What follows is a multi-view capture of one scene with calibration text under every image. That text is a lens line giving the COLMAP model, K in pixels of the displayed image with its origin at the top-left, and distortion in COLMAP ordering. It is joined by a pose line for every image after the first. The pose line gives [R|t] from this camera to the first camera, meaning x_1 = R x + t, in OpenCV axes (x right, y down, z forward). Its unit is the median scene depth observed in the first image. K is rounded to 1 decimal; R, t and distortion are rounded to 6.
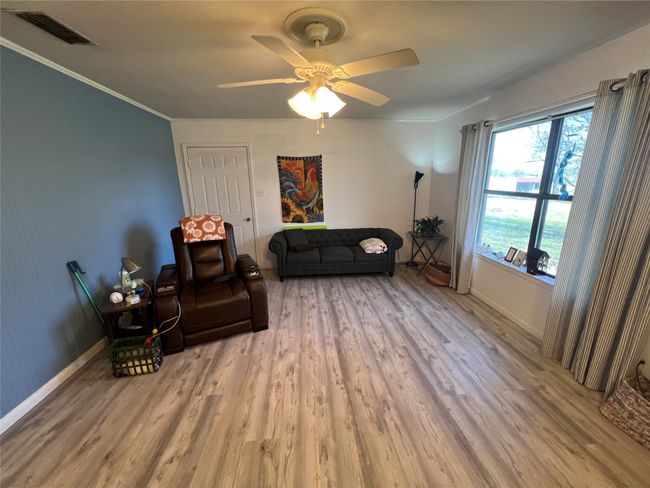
lens RADIAL K [[259.9, 0, 323.2], [0, 259.9, 245.6], [0, 0, 1]] dist [-0.000609, 0.000156]
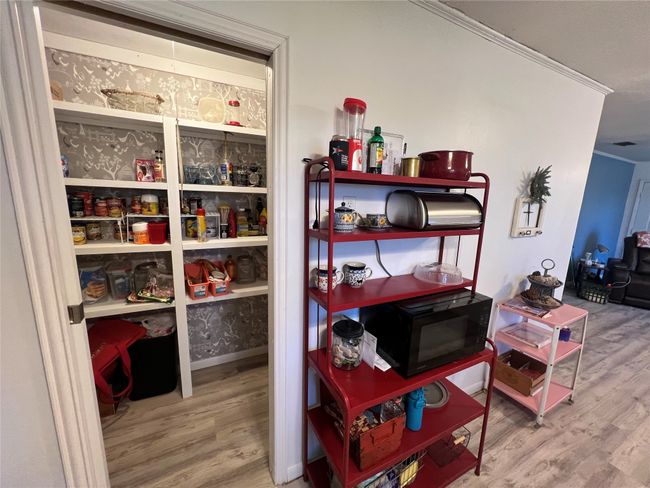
lens RADIAL K [[259.9, 0, 328.7], [0, 259.9, 247.1], [0, 0, 1]] dist [-0.000609, 0.000156]
pose [[0.377507, 0.211339, -0.901568, 0.197792], [-0.270494, 0.956312, 0.110909, 0.357618], [0.885619, 0.201999, 0.418181, -1.446110]]
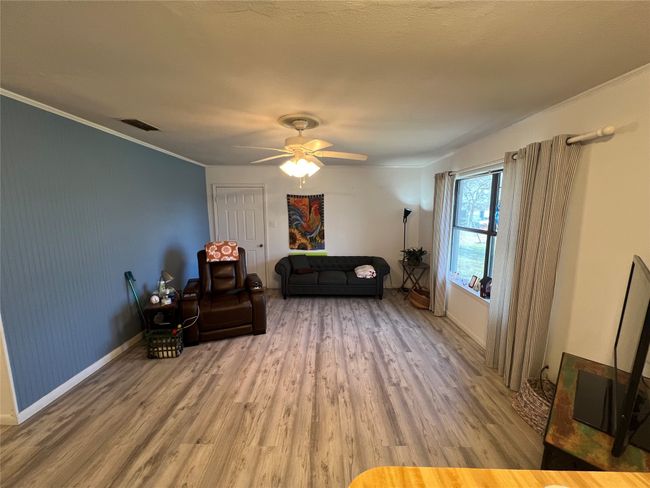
lens RADIAL K [[259.9, 0, 322.8], [0, 259.9, 245.4], [0, 0, 1]] dist [-0.000609, 0.000156]
pose [[0.995894, 0.027942, -0.086112, 0.167965], [-0.037263, 0.993385, -0.108618, 0.029619], [0.082507, 0.111381, 0.990347, -0.273505]]
